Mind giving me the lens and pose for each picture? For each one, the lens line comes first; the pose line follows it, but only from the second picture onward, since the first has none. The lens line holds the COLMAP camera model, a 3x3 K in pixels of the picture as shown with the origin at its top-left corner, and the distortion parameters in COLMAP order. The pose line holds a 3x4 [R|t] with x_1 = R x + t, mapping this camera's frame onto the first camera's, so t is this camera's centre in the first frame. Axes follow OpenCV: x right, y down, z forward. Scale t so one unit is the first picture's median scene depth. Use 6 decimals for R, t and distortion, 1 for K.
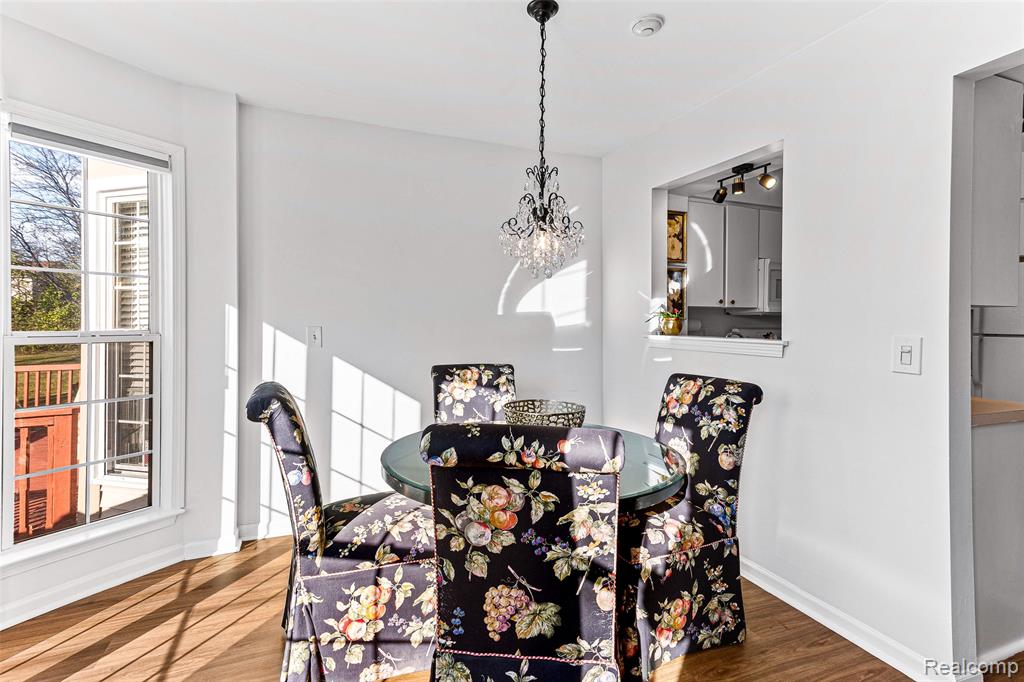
lens RADIAL K [[485.3, 0, 511.8], [0, 485.3, 320.6], [0, 0, 1]] dist [0.023874, 0.000490]
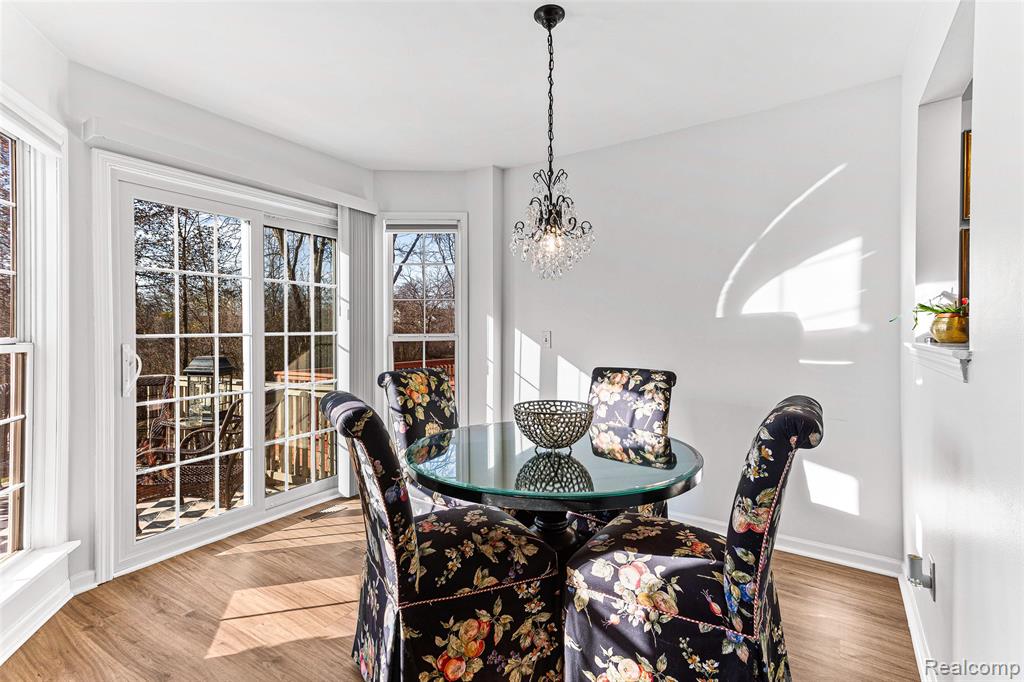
lens RADIAL K [[474.6, 0, 503.0], [0, 474.6, 327.6], [0, 0, 1]] dist [0.018741, 0.000377]
pose [[0.575148, -0.008866, -0.818001, 0.574275], [0.002856, 0.999957, -0.008830, 0.015333], [0.818044, 0.002742, 0.575149, 0.242156]]
